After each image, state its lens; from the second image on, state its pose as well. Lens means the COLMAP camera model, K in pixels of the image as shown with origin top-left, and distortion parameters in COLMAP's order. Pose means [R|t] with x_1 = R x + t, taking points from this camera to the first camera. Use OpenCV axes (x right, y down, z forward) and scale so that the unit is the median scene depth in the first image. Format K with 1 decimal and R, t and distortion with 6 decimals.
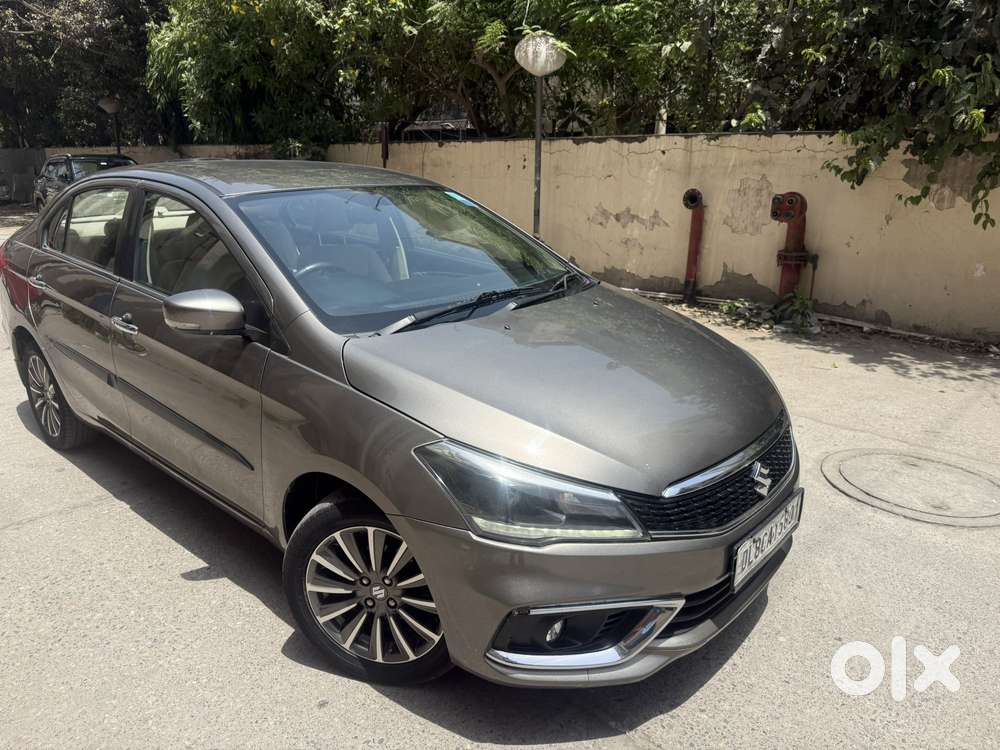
lens RADIAL K [[727.5, 0, 496.7], [0, 727.5, 378.8], [0, 0, 1]] dist [0.011387, -0.022232]
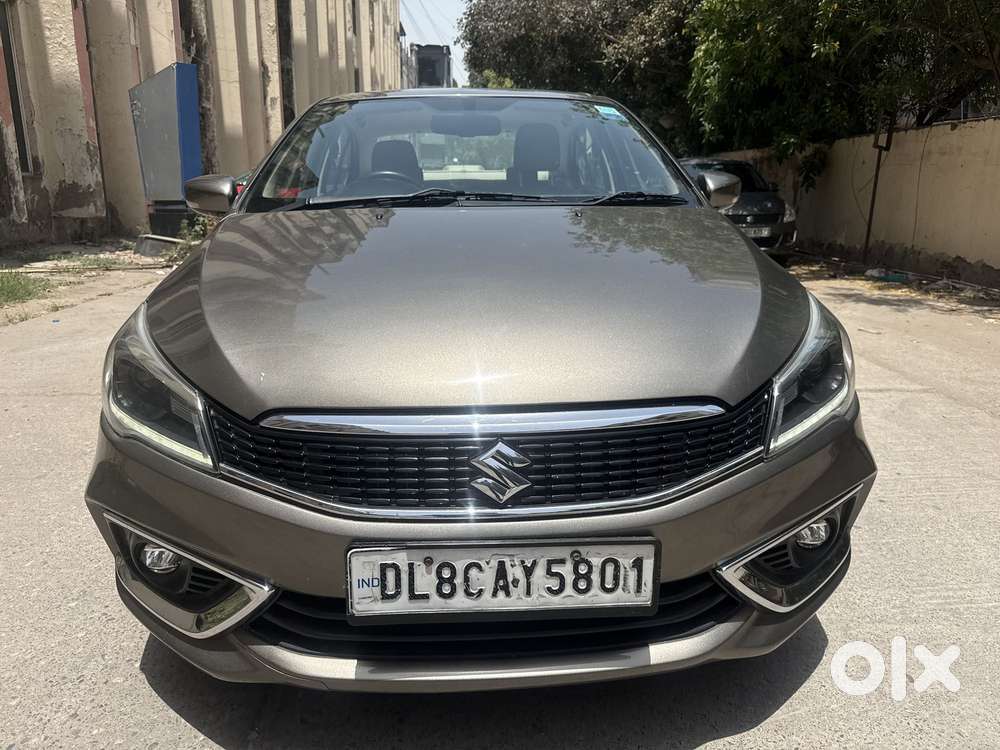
lens RADIAL K [[727.5, 0, 508.2], [0, 727.5, 377.6], [0, 0, 1]] dist [0.011387, -0.022232]
pose [[0.699084, 0.172775, -0.693852, 0.401485], [-0.205939, 0.977902, 0.036013, 0.027961], [0.684742, 0.117715, 0.719216, 0.326110]]
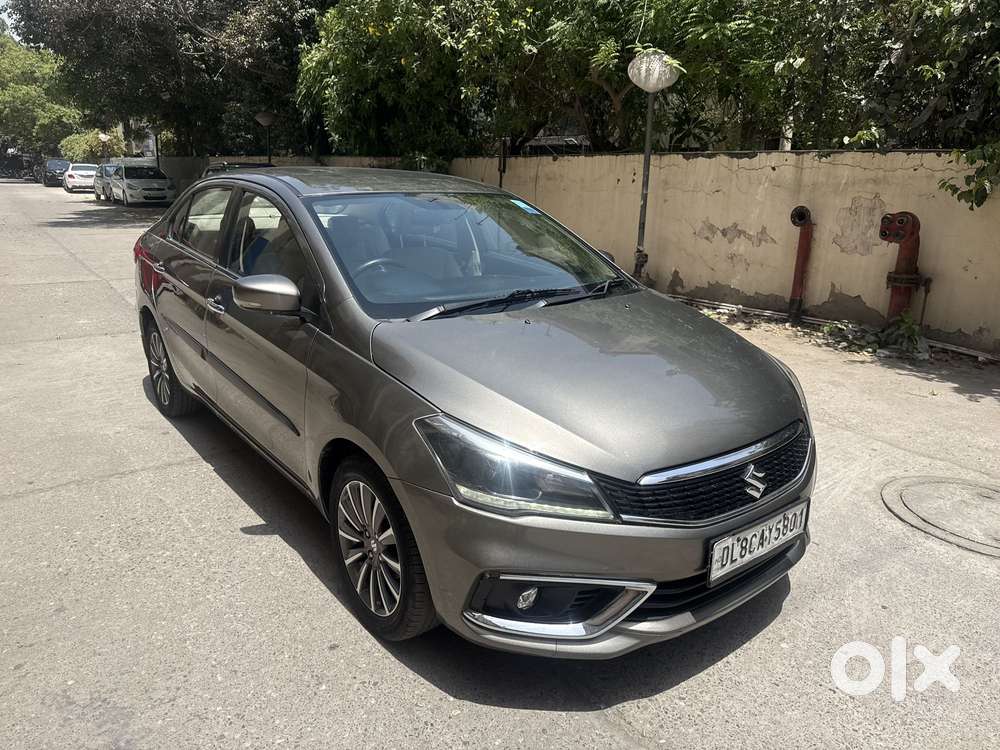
lens RADIAL K [[727.5, 0, 507.1], [0, 727.5, 371.1], [0, 0, 1]] dist [0.011387, -0.022232]
pose [[0.984898, 0.061479, -0.161852, 0.095482], [-0.066162, 0.997527, -0.023704, 0.017781], [0.159994, 0.034055, 0.986530, -0.039869]]
